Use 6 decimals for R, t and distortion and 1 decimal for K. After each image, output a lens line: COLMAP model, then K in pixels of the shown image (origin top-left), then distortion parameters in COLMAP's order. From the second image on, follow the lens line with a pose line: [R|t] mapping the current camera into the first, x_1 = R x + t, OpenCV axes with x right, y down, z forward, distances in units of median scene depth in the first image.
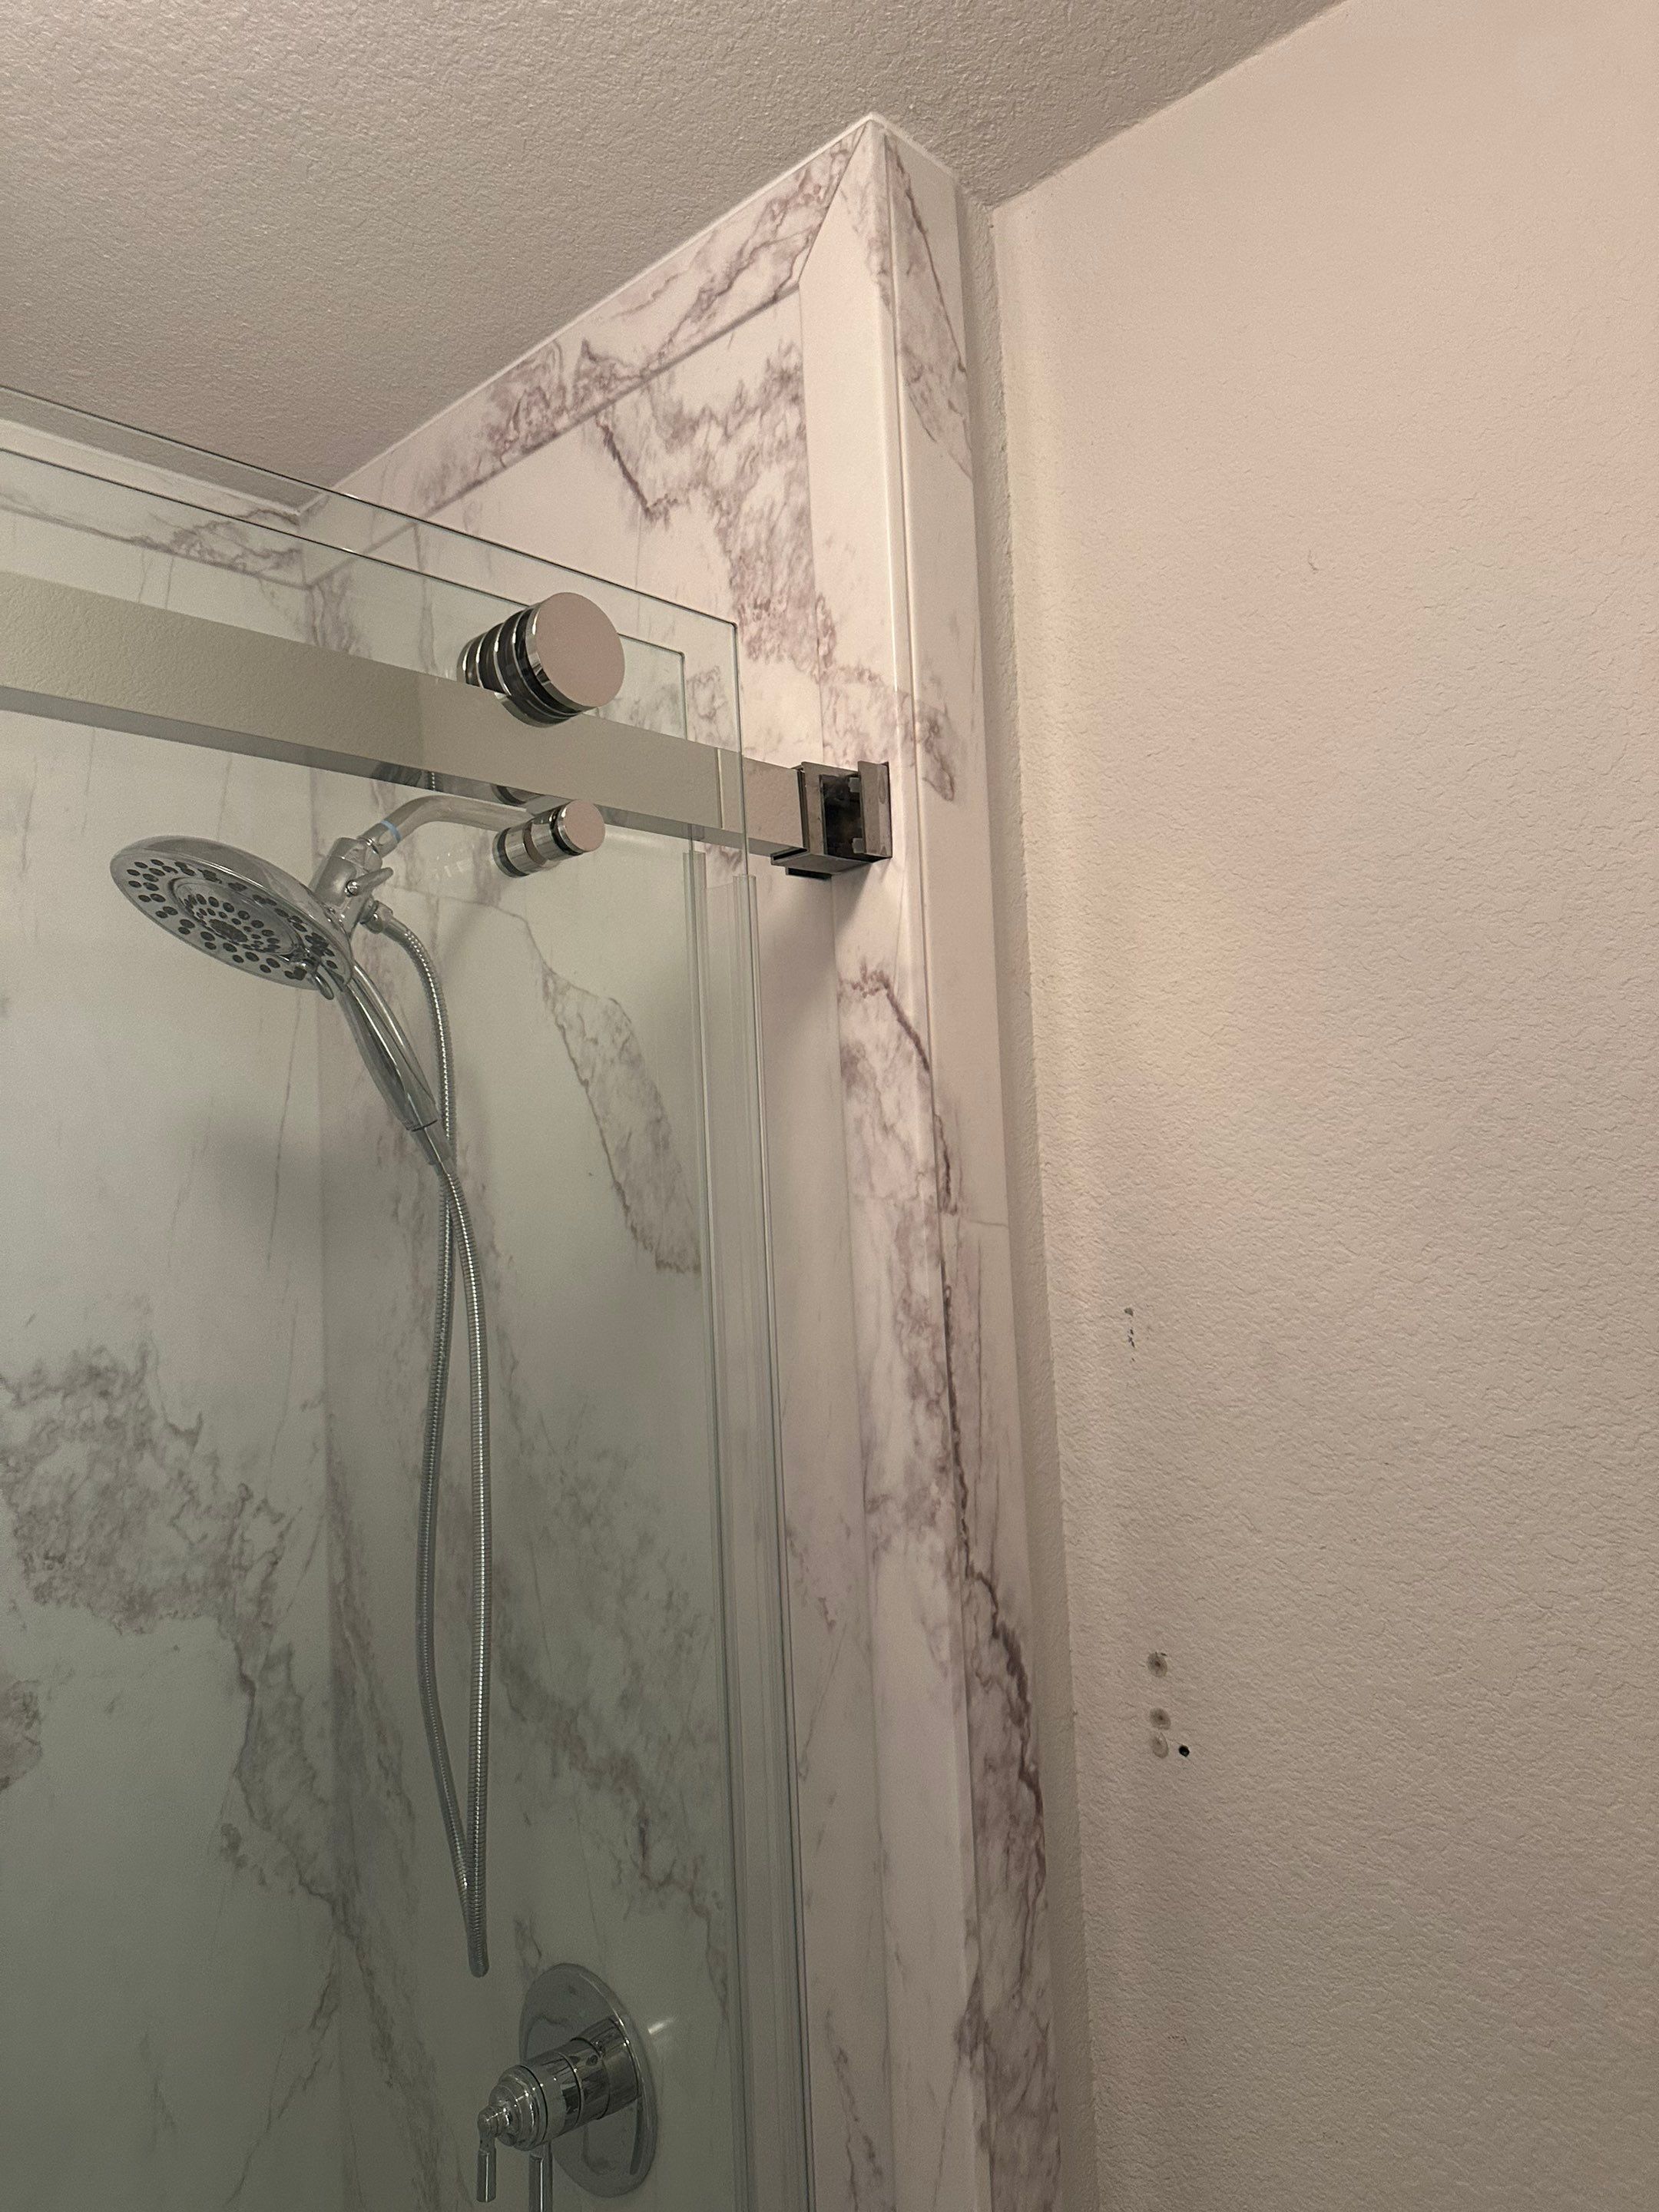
lens RADIAL K [[1551.9, 0, 823.5], [0, 1551.9, 1096.7], [0, 0, 1]] dist [0.054379, -0.074751]
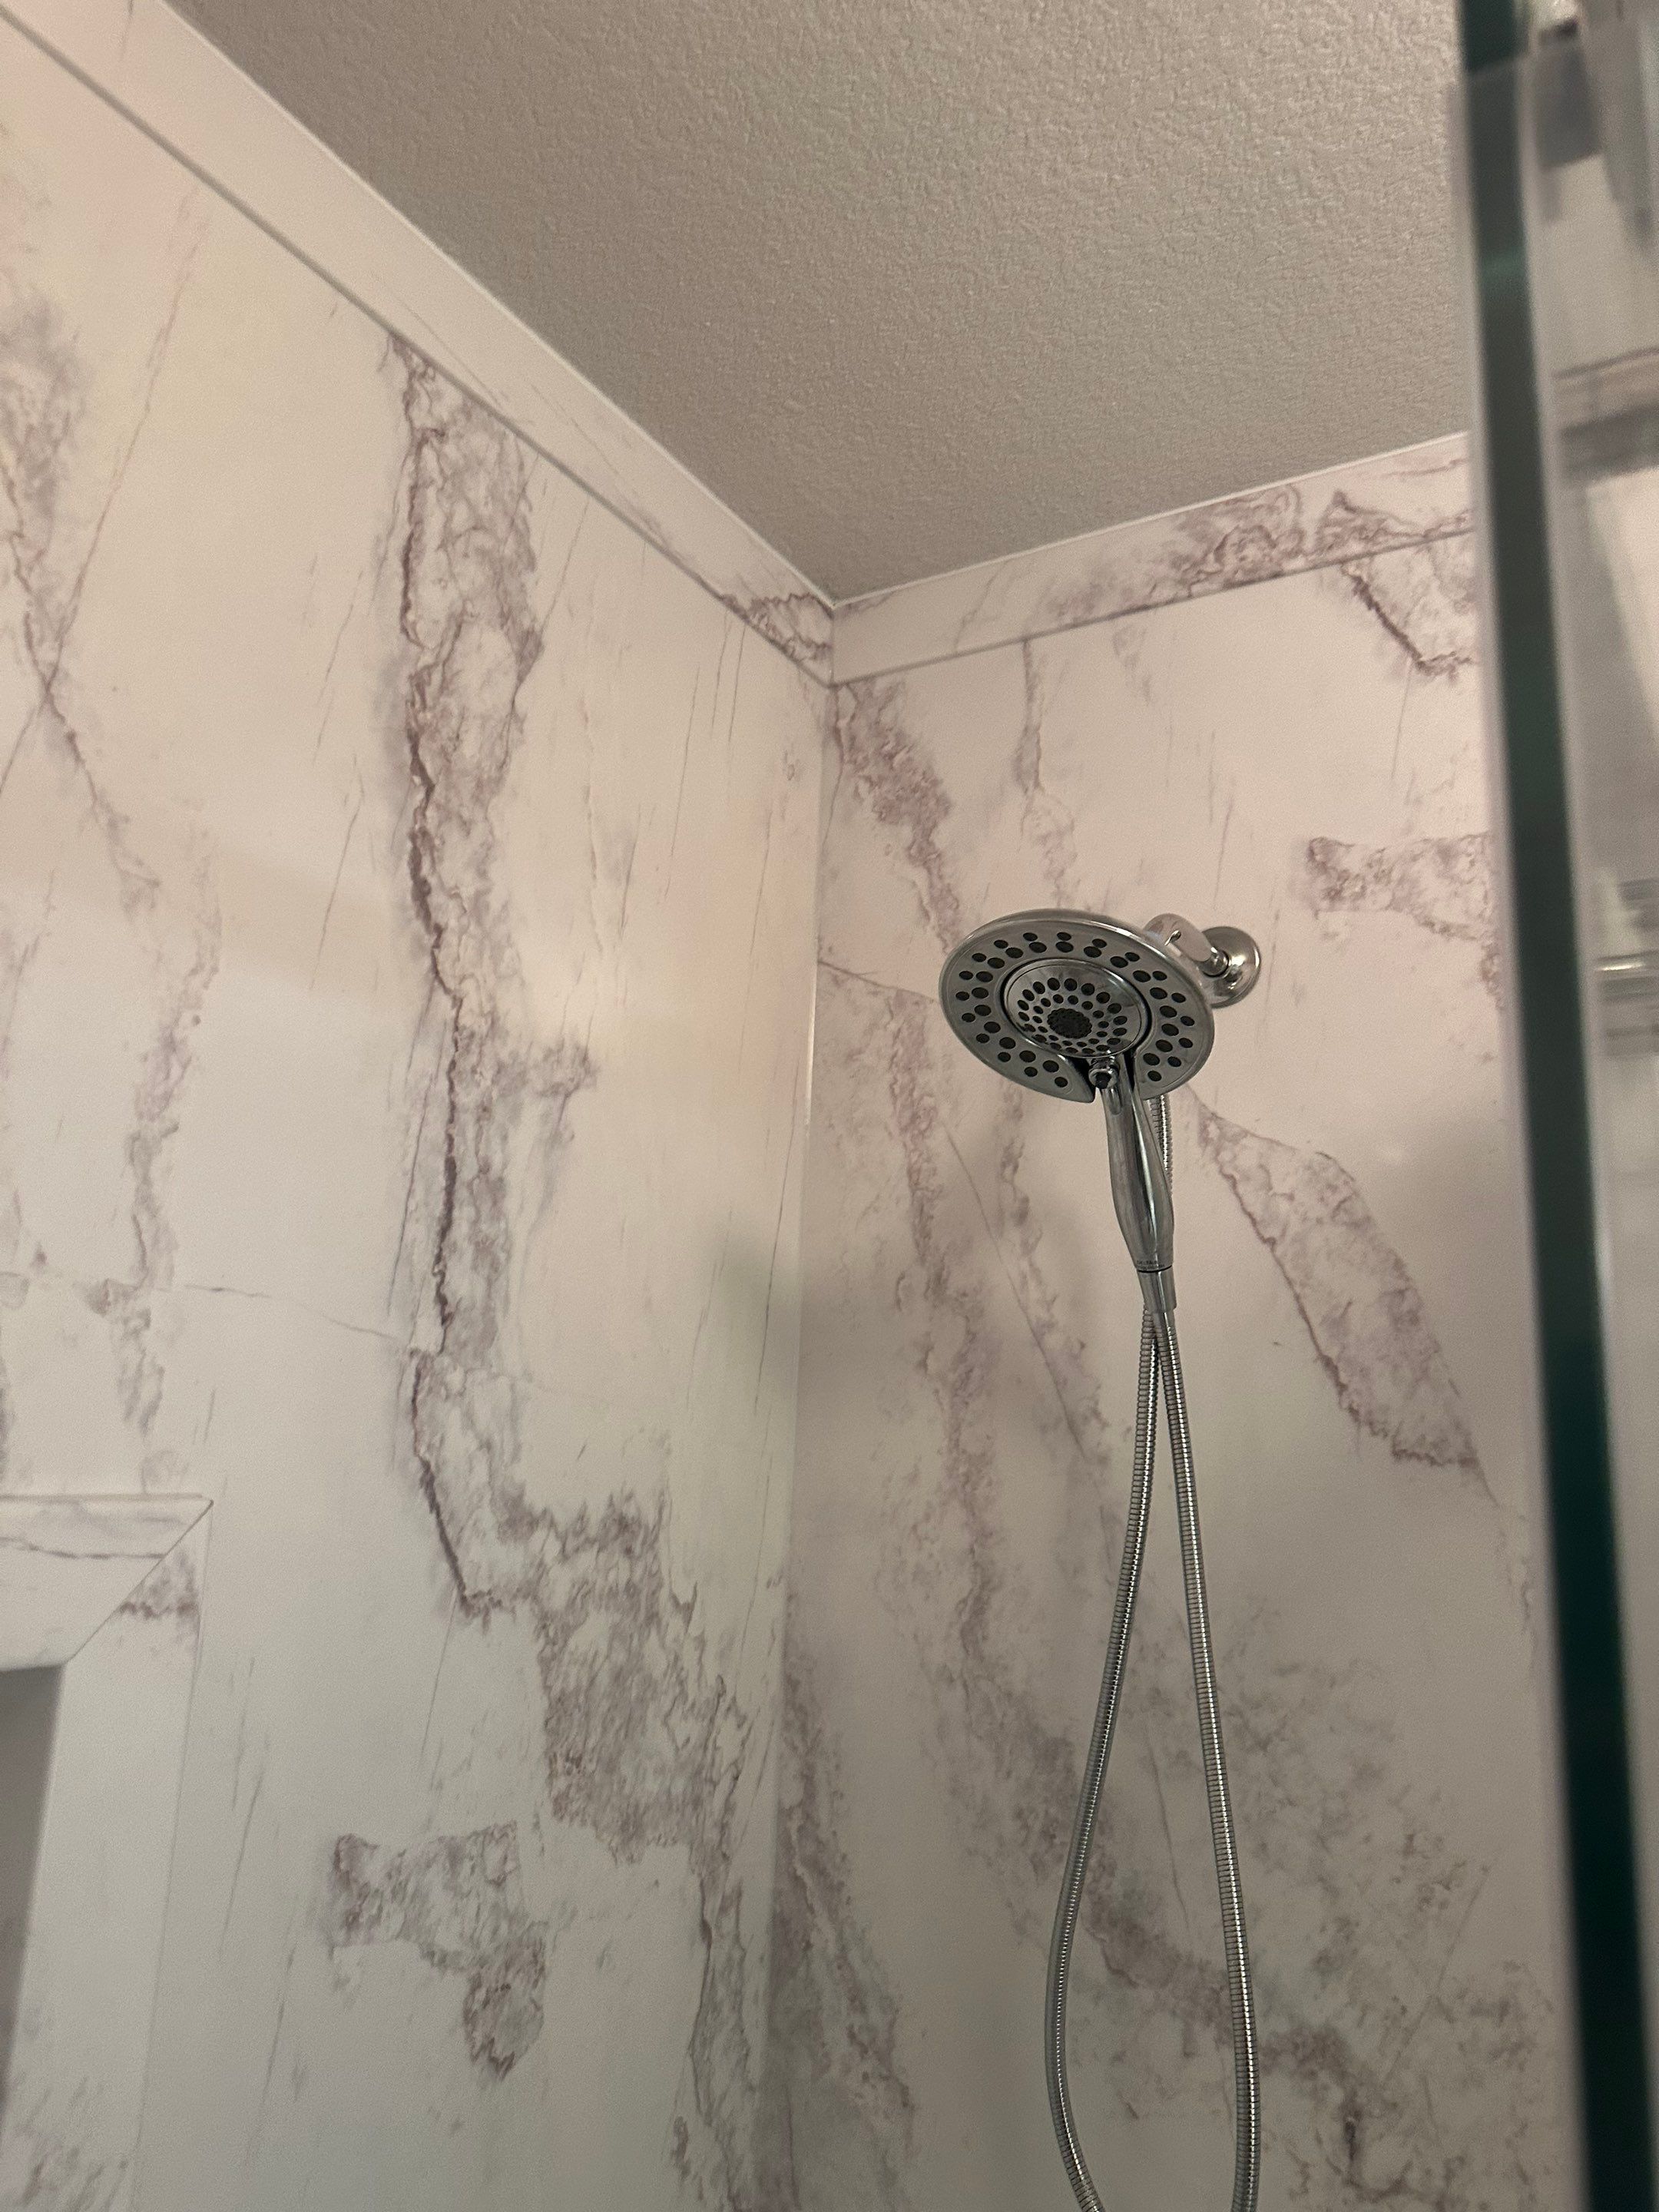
lens RADIAL K [[1551.9, 0, 840.2], [0, 1551.9, 1085.3], [0, 0, 1]] dist [0.054379, -0.074751]
pose [[0.969758, 0.131422, 0.205665, -0.569643], [-0.101182, 0.983304, -0.151244, 0.062163], [-0.222108, 0.125861, 0.966865, 0.150884]]
